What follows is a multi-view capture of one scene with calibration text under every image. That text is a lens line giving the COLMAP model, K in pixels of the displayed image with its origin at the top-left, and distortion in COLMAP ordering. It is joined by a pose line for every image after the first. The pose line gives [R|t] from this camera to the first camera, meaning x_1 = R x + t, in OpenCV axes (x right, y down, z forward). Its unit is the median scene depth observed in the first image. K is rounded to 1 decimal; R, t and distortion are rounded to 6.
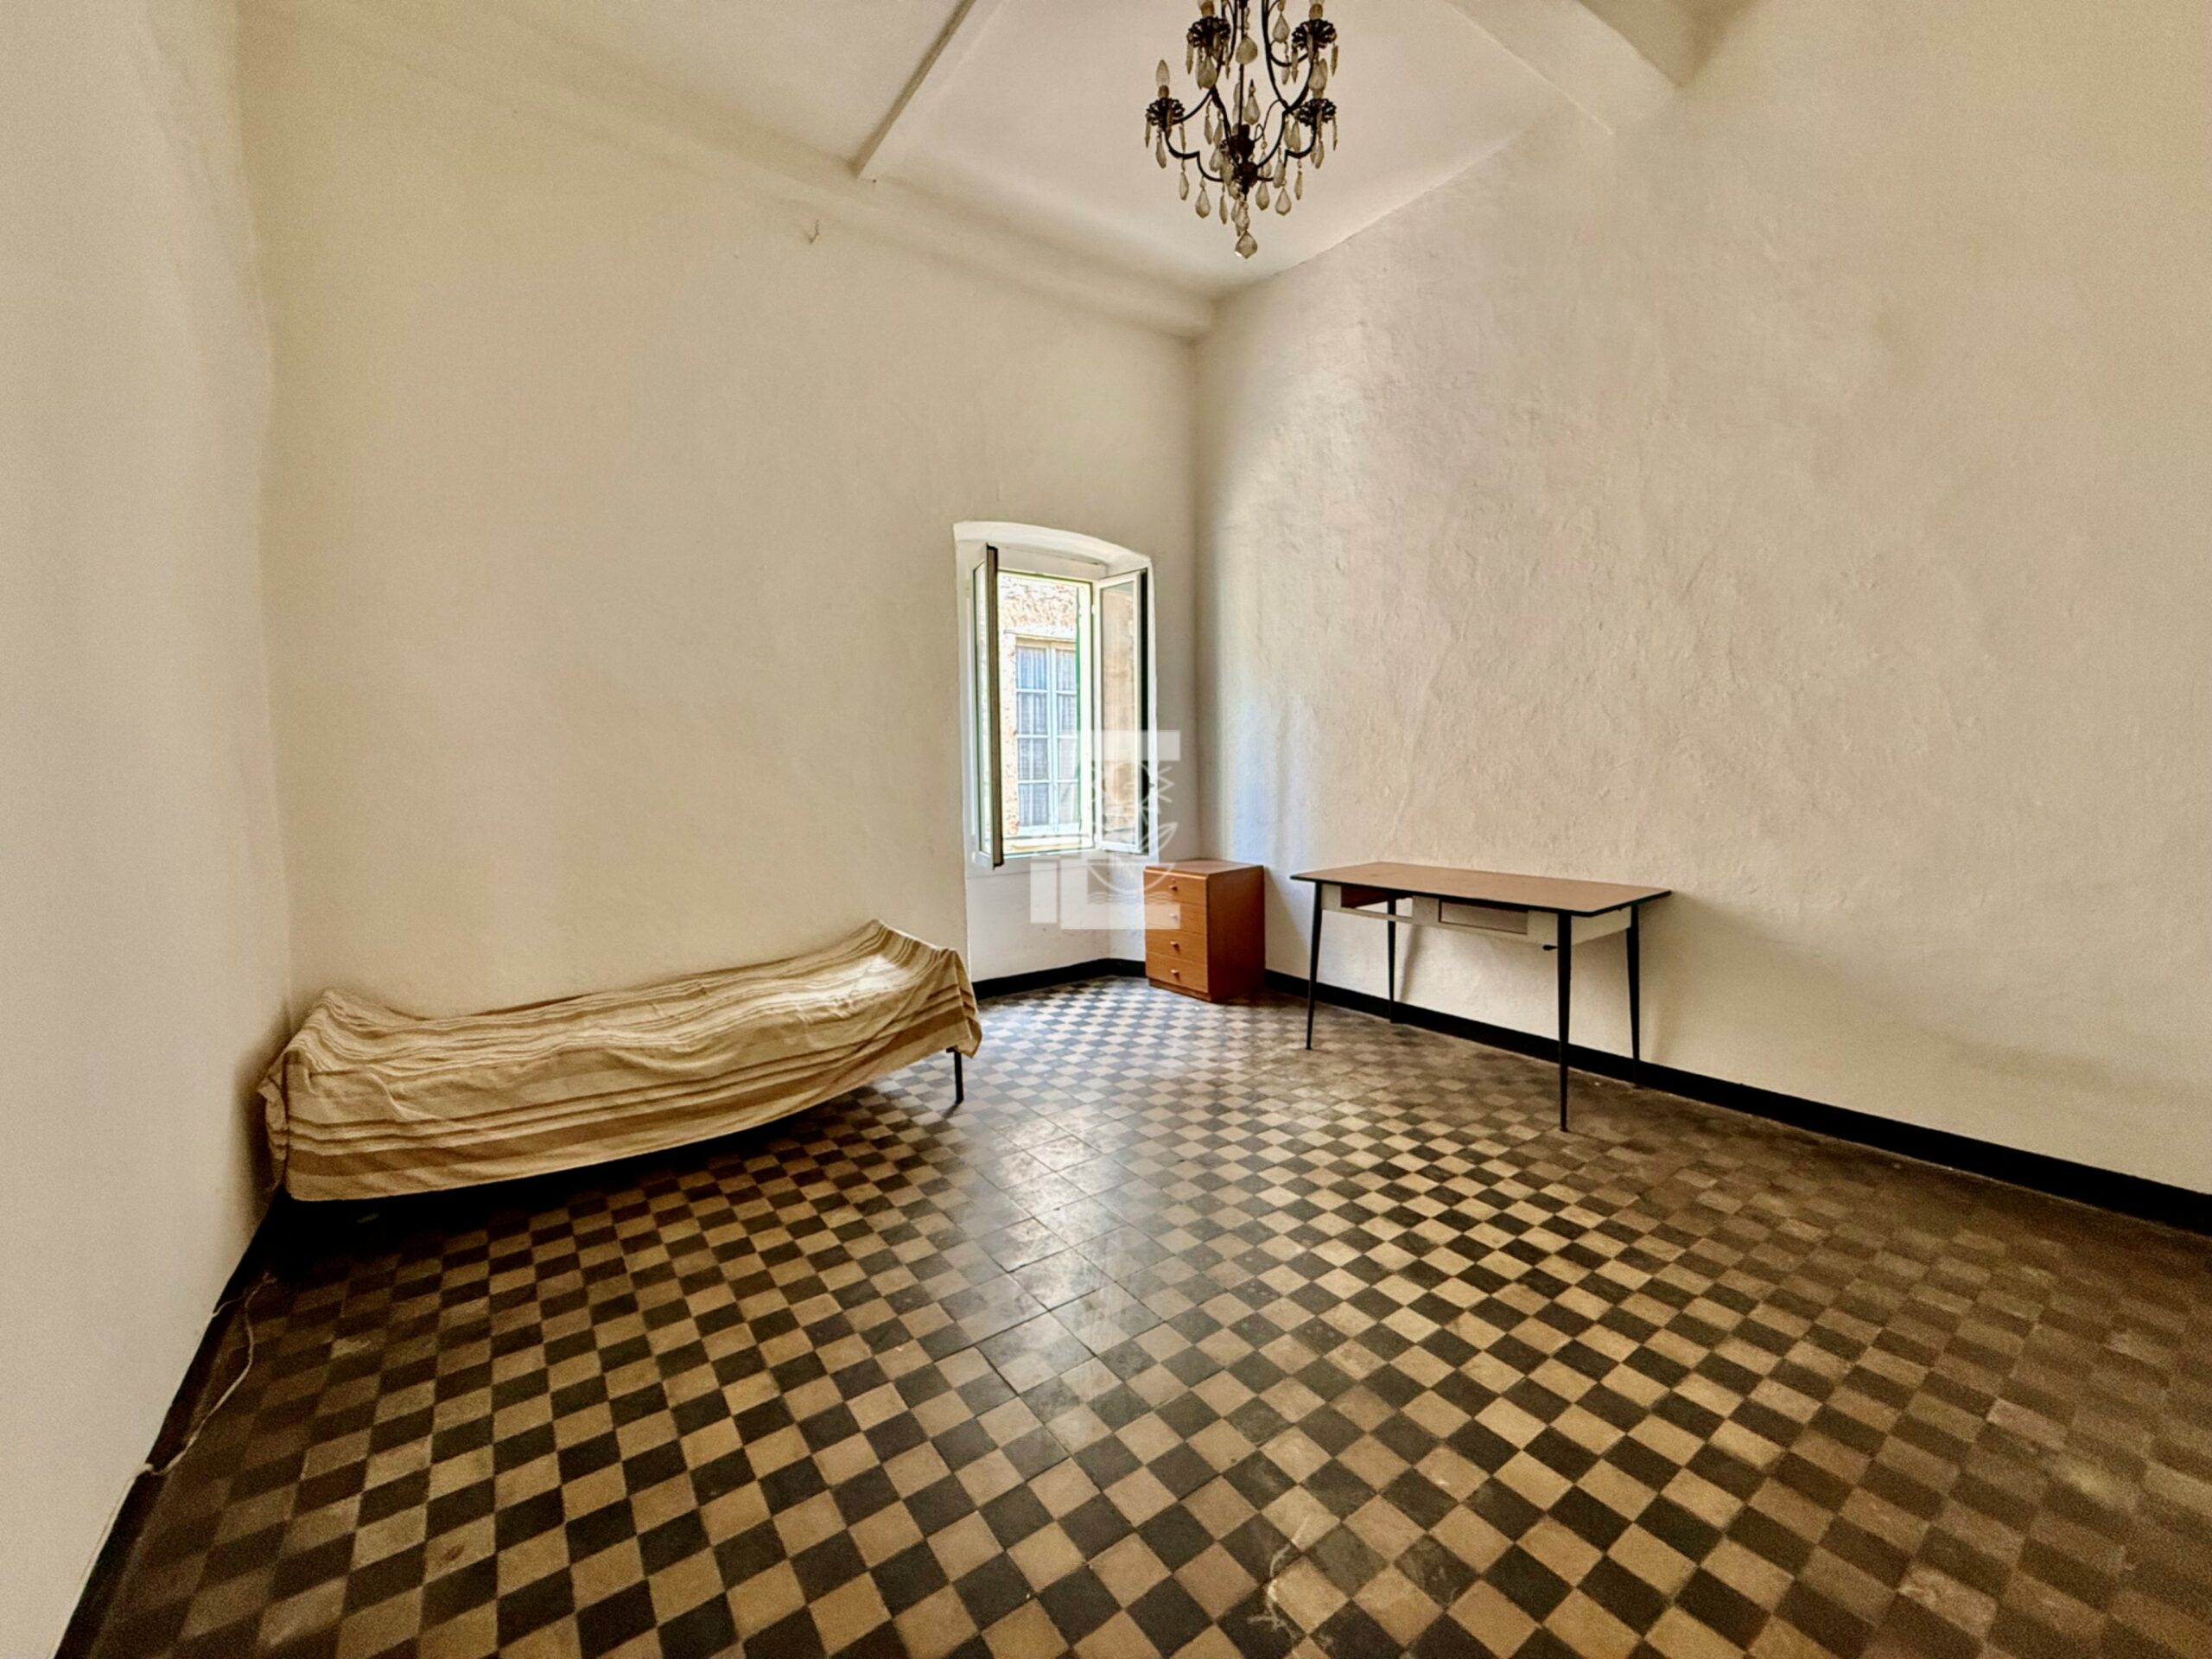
lens RADIAL K [[890.6, 0, 1104.2], [0, 890.6, 826.1], [0, 0, 1]] dist [0.001231, -0.000656]
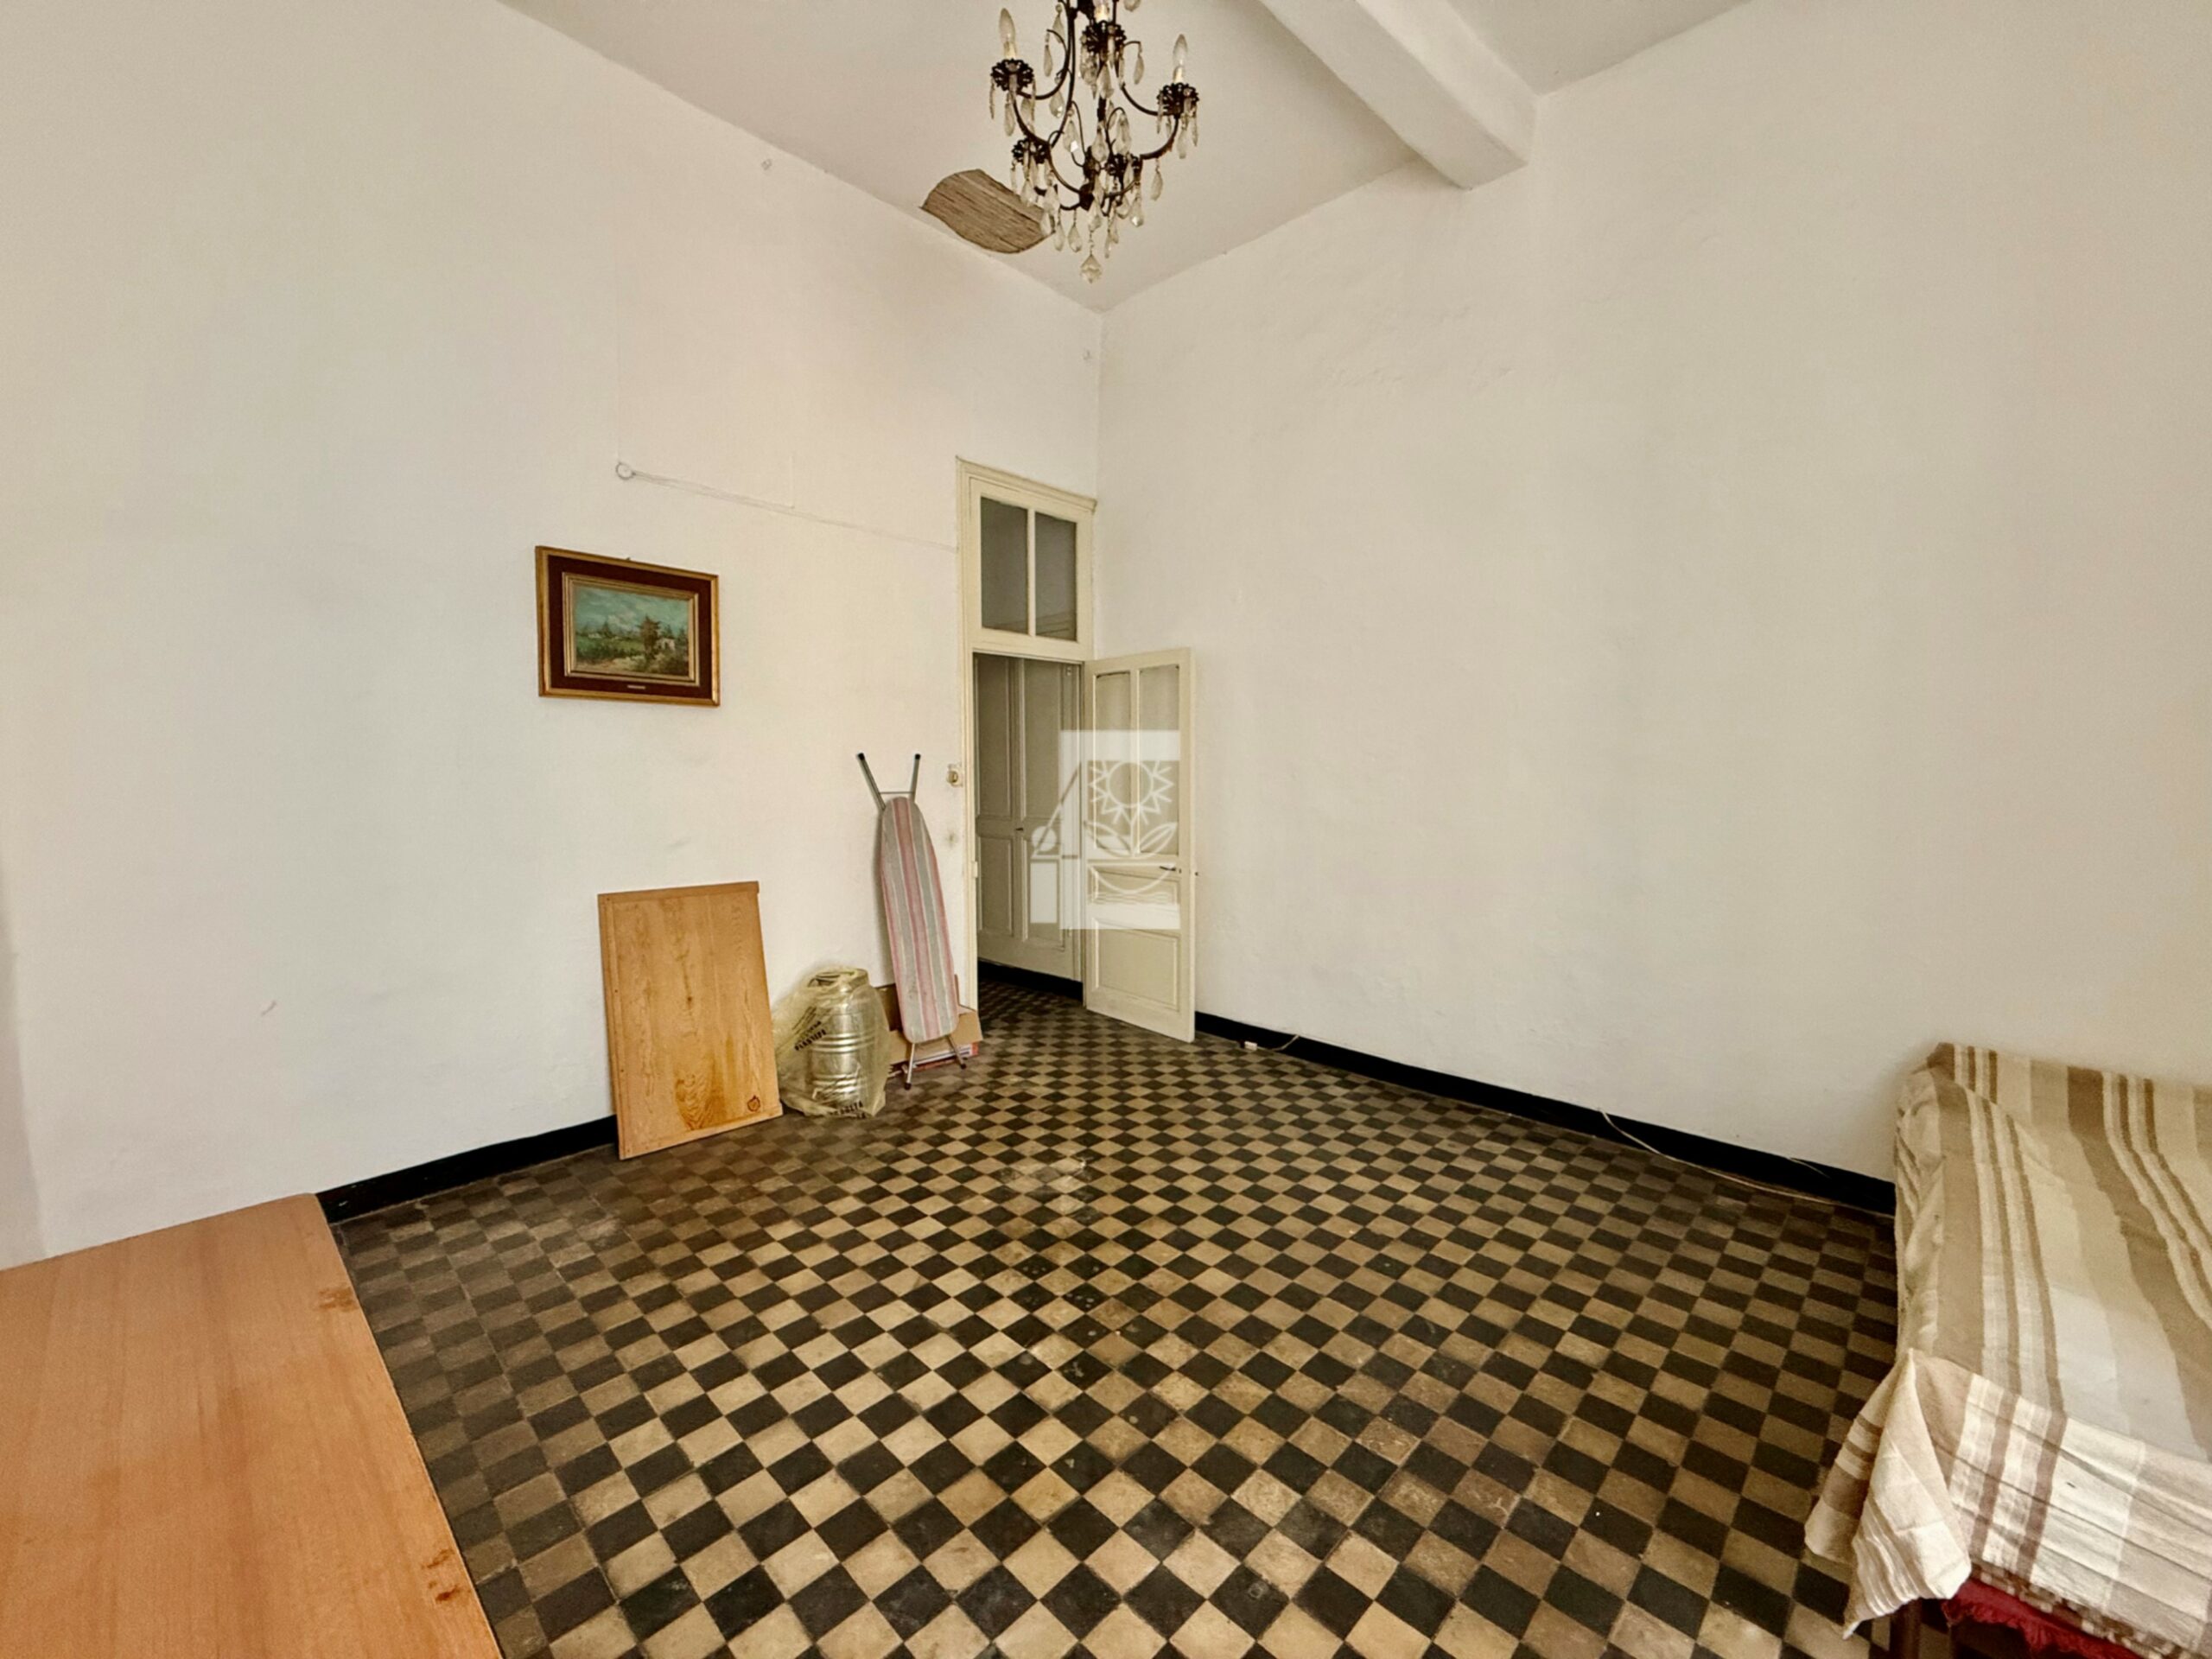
lens RADIAL K [[890.6, 0, 1109.1], [0, 890.6, 823.8], [0, 0, 1]] dist [0.001231, -0.000656]
pose [[-0.984327, 0.027232, -0.174238, 0.344108], [0.002268, 0.989878, 0.141901, -0.207969], [0.176339, 0.139282, -0.974426, 2.153327]]
